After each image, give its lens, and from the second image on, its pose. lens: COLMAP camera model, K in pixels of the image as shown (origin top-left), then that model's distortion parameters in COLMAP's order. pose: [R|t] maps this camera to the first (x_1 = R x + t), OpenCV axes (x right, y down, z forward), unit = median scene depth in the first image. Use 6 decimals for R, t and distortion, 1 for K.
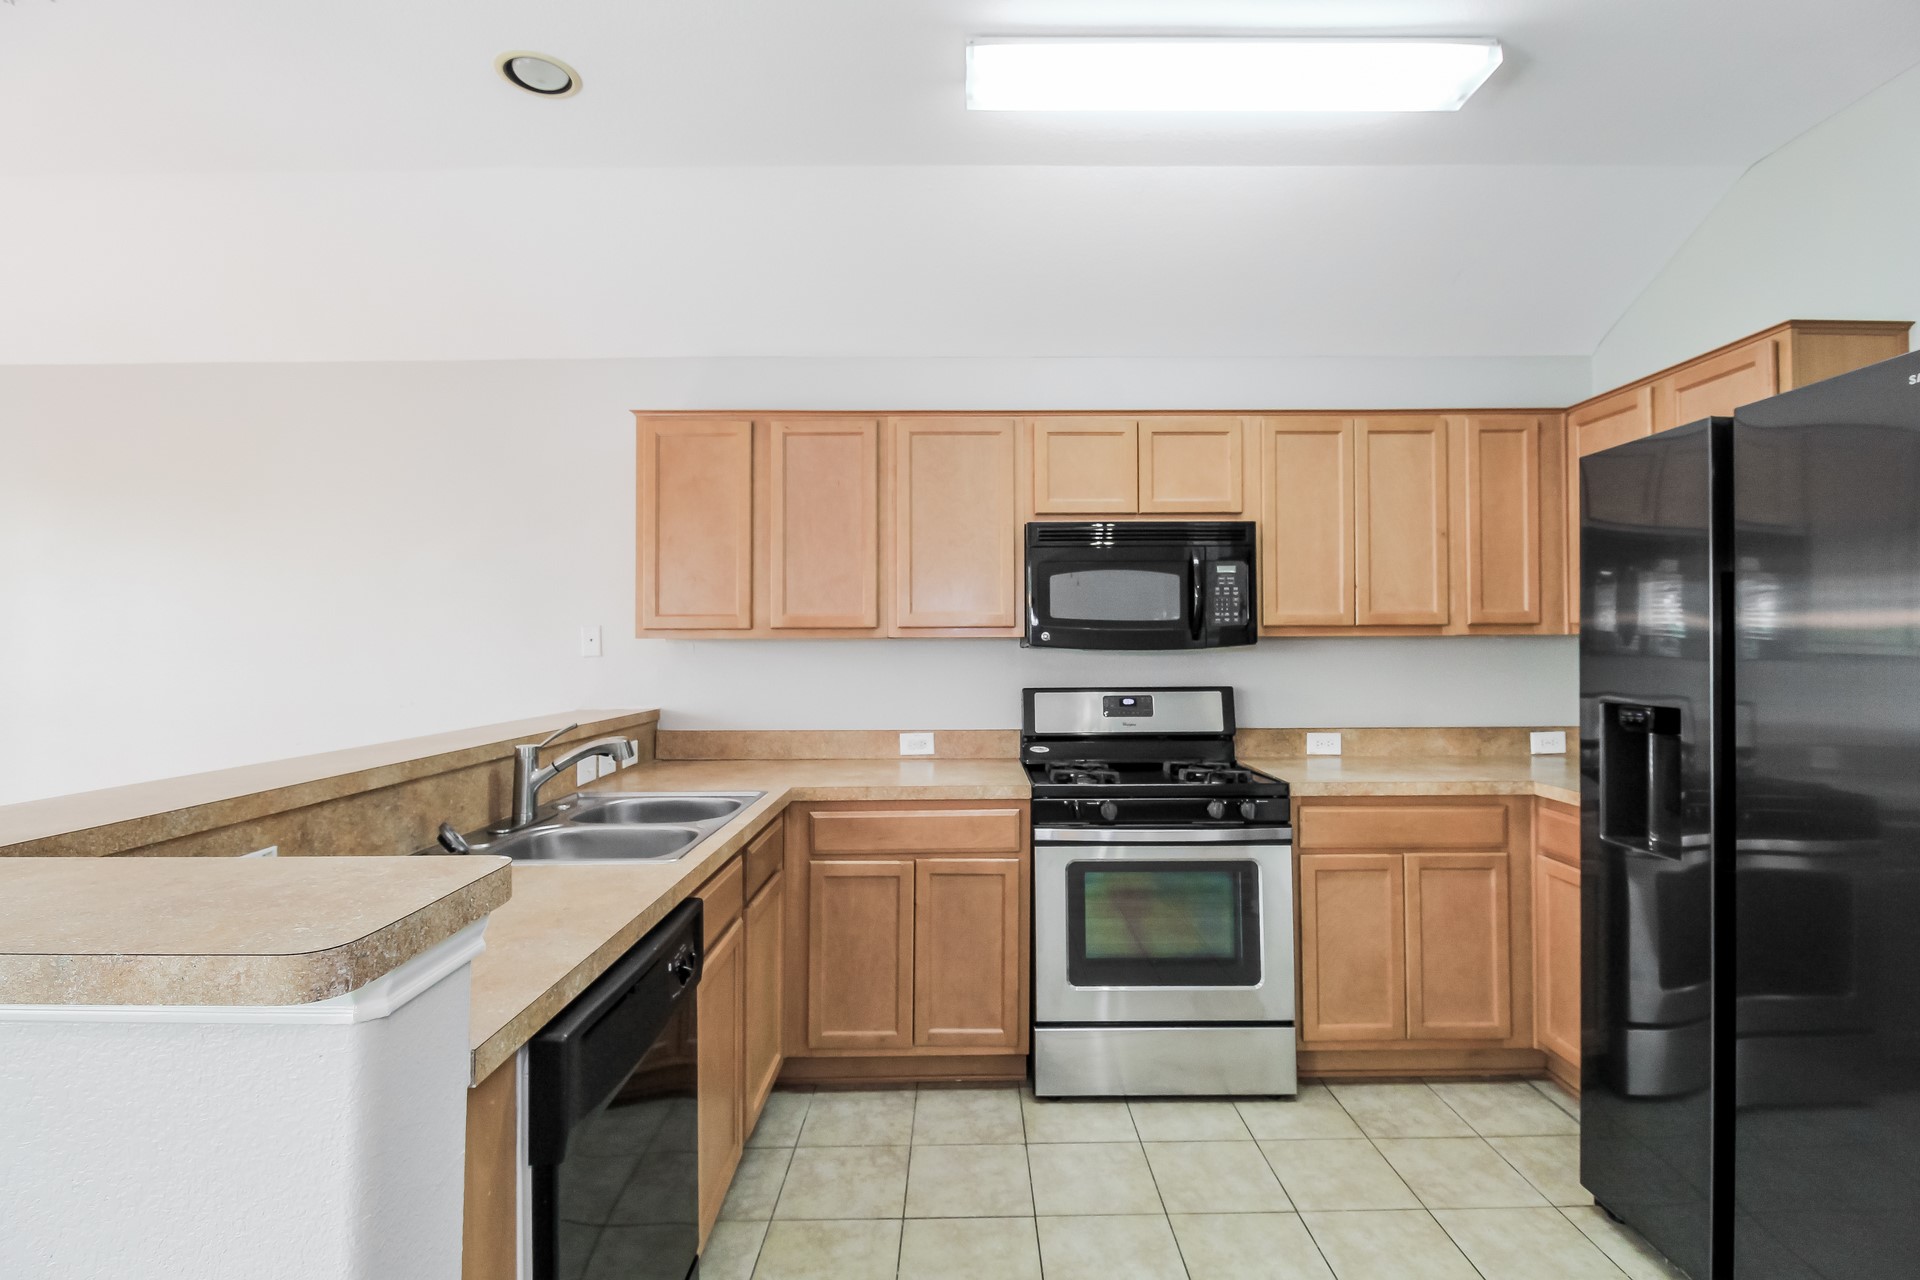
lens RADIAL K [[897.7, 0, 972.4], [0, 897.7, 631.2], [0, 0, 1]] dist [0.000508, -0.002499]
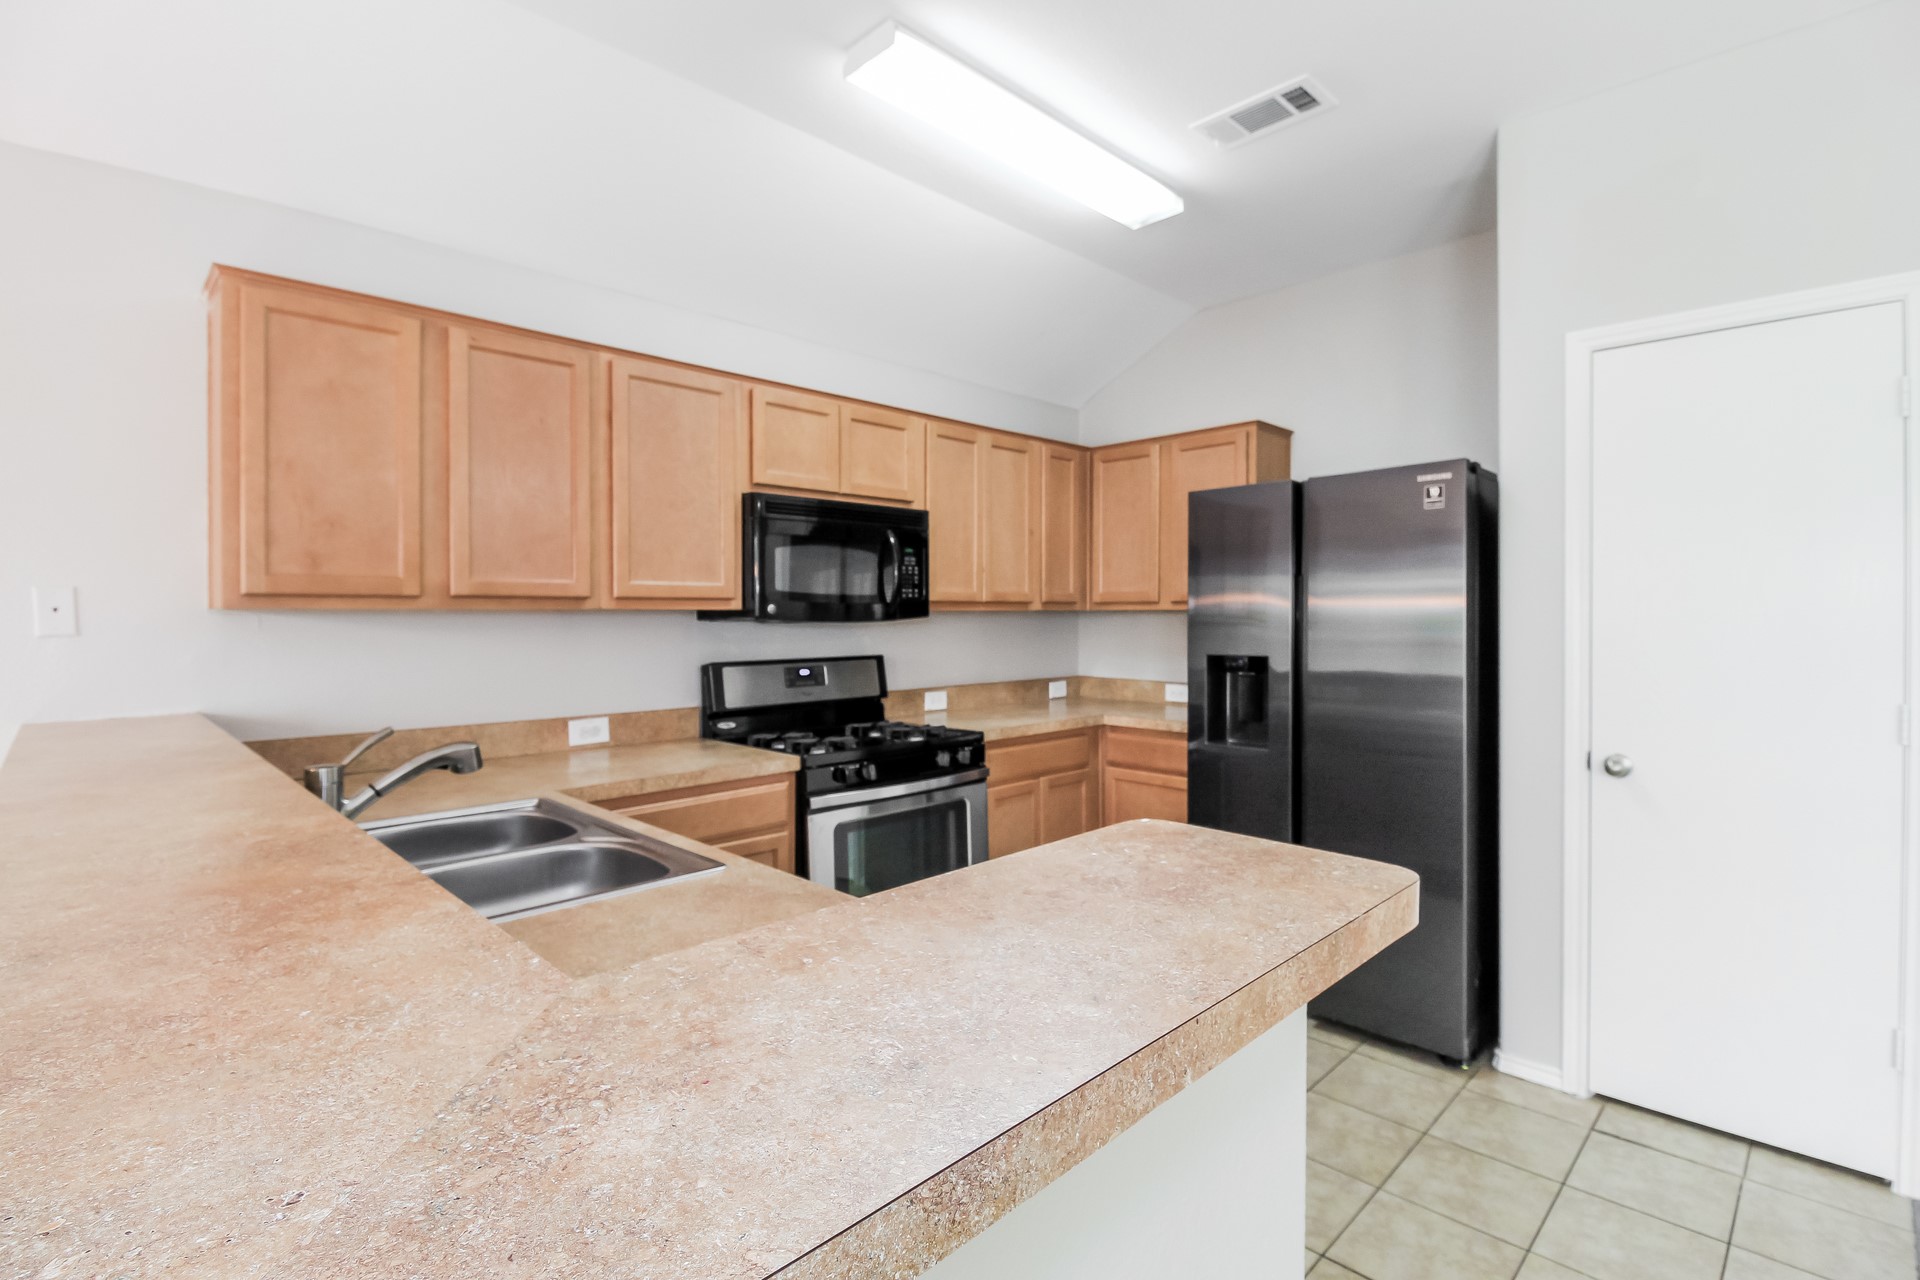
lens RADIAL K [[897.7, 0, 980.5], [0, 897.7, 640.9], [0, 0, 1]] dist [0.000508, -0.002499]
pose [[0.707260, -0.017681, 0.706732, -0.448320], [-0.009597, 0.999355, 0.034605, 0.004025], [-0.706888, -0.031257, 0.706634, 0.129638]]
